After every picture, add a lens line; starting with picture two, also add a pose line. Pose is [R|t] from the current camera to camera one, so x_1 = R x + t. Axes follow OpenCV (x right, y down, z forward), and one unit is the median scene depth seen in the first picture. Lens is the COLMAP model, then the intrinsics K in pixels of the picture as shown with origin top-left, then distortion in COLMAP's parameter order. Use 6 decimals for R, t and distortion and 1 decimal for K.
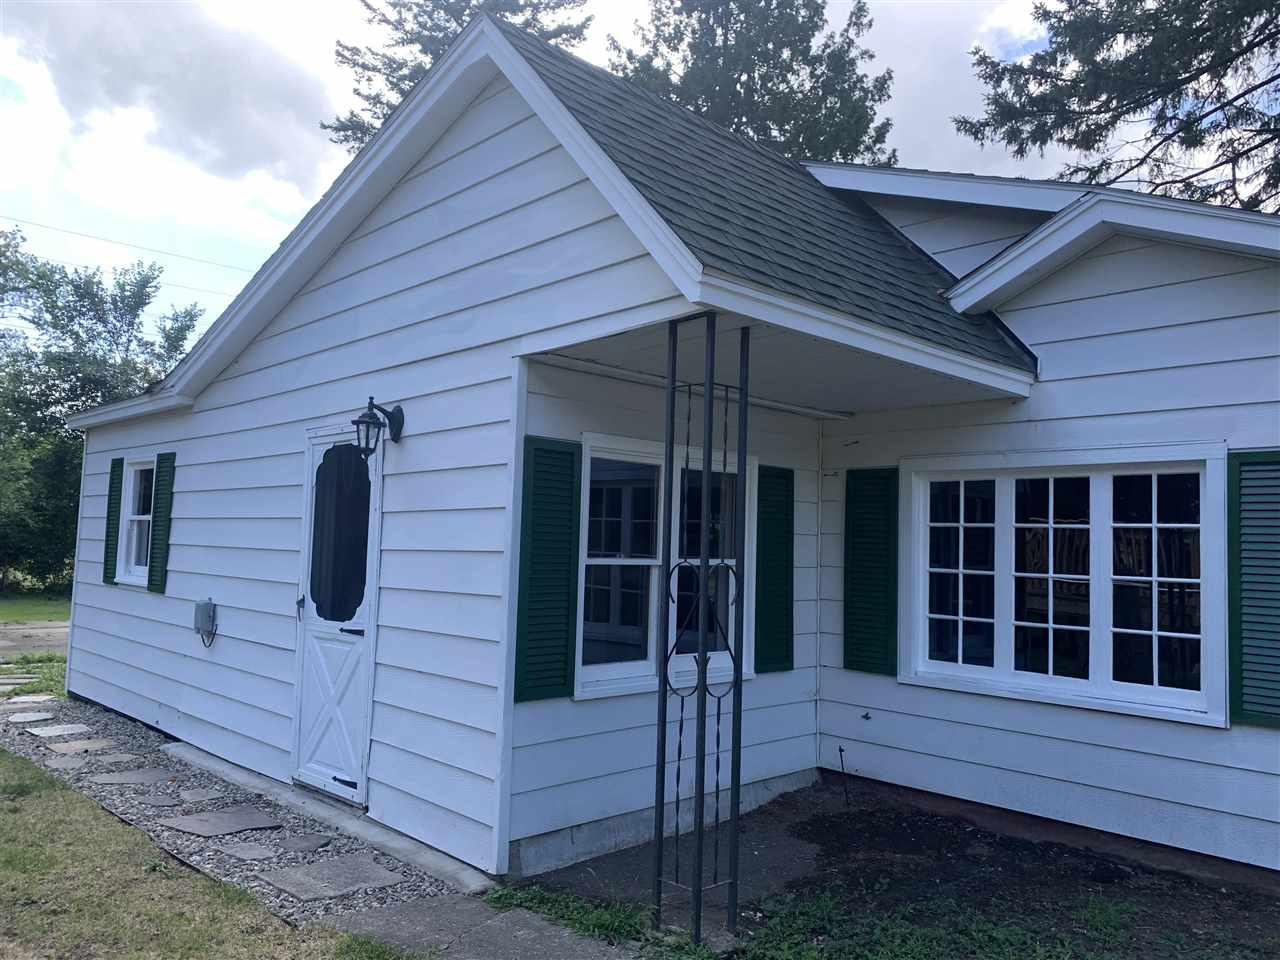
lens RADIAL K [[997.4, 0, 640.0], [0, 997.4, 480.0], [0, 0, 1]] dist [-0.024216, 0.000457]
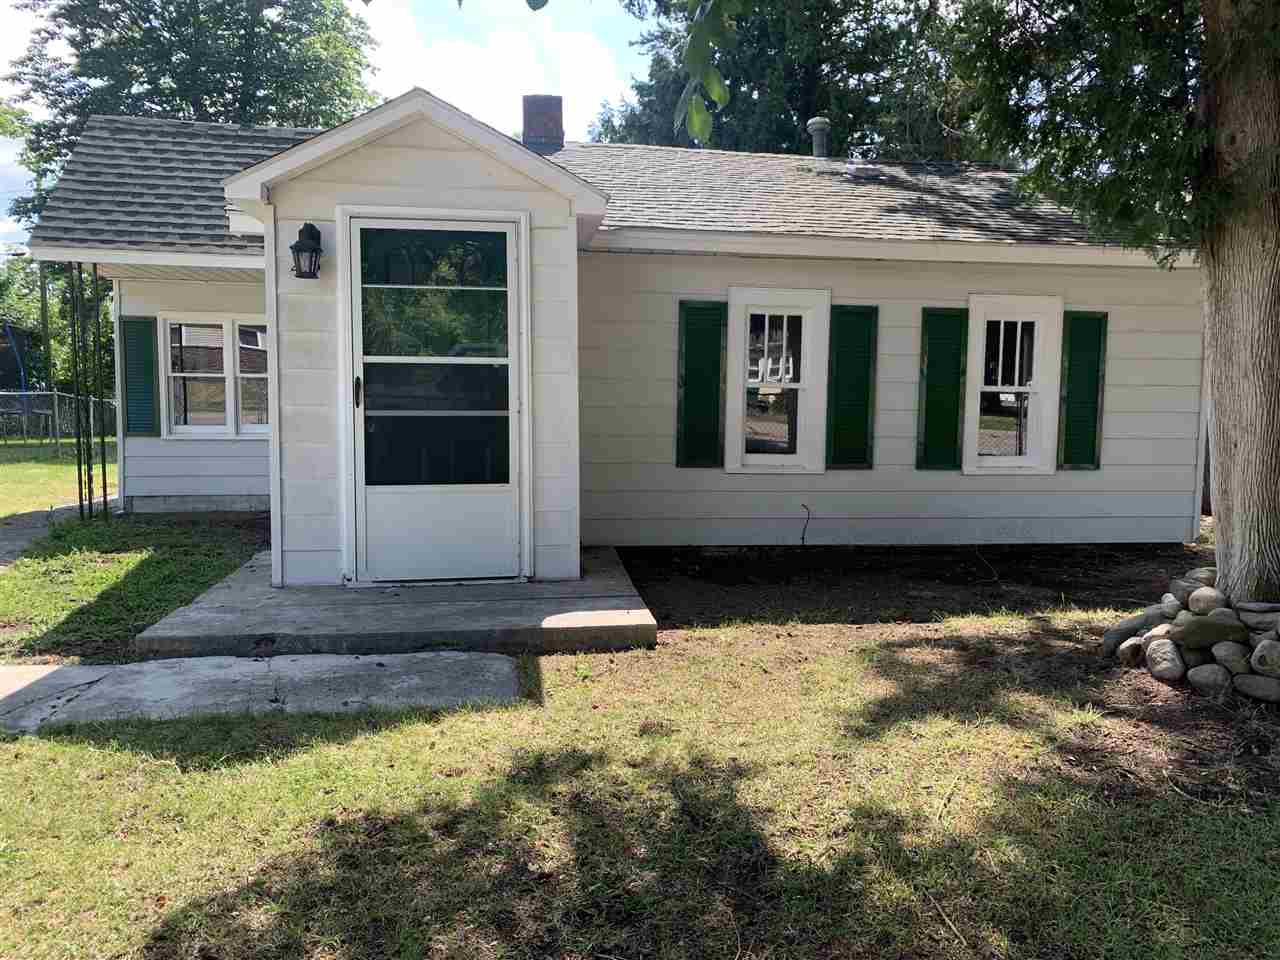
lens RADIAL K [[997.4, 0, 640.0], [0, 997.4, 480.0], [0, 0, 1]] dist [-0.024216, 0.000457]
pose [[0.819676, 0.046143, -0.570966, 1.613766], [0.041561, 0.989333, 0.139618, 0.032835], [0.571318, -0.138172, 0.809015, -0.260117]]
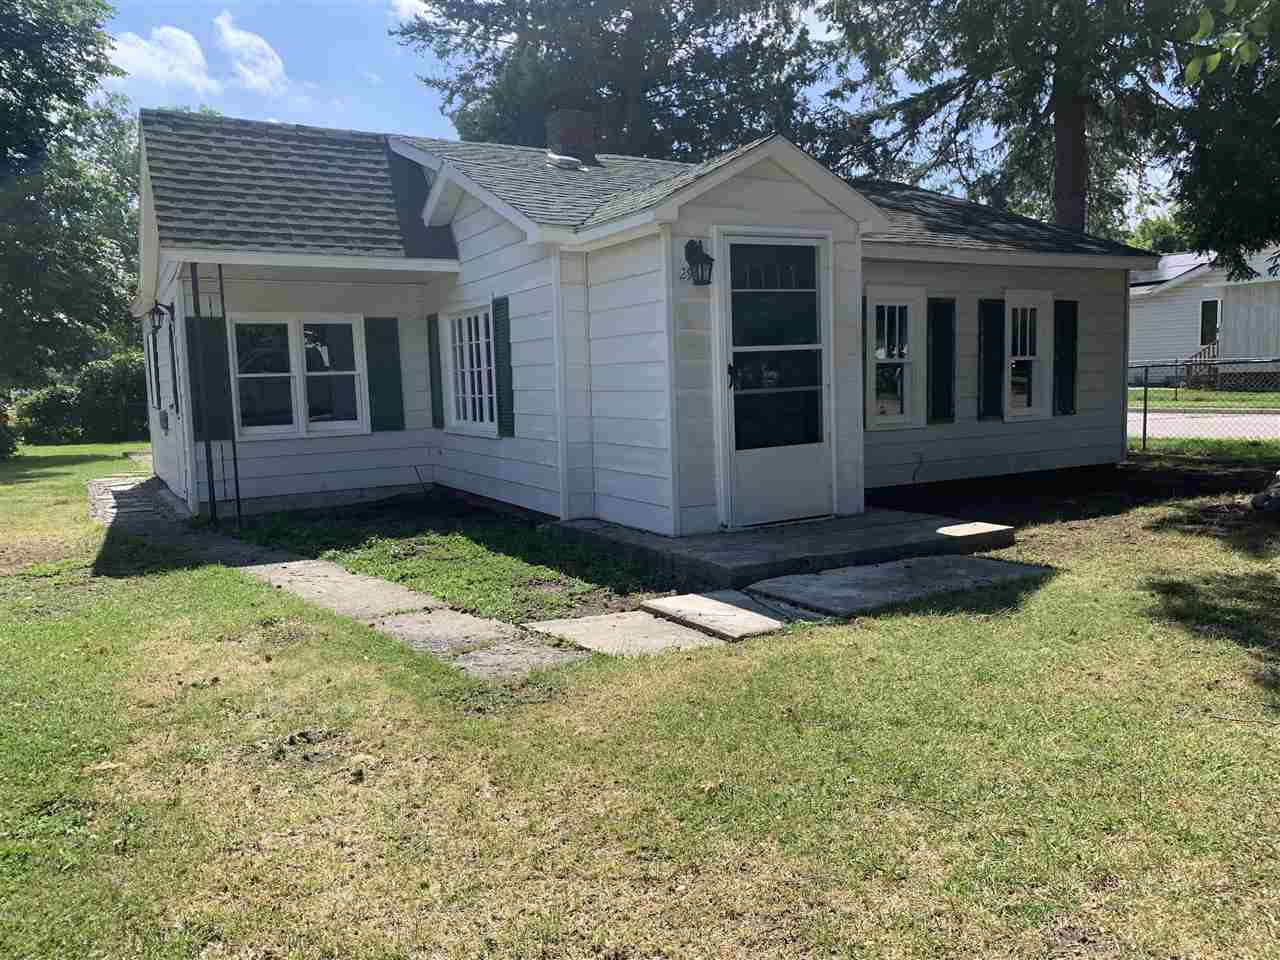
lens RADIAL K [[973.1, 0, 644.2], [0, 973.1, 501.8], [0, 0, 1]] dist [-0.035143, -0.003207]
pose [[0.961781, -0.006346, -0.273747, 1.198331], [0.062794, 0.978200, 0.197943, -0.005150], [0.266524, -0.207568, 0.941212, -0.655604]]
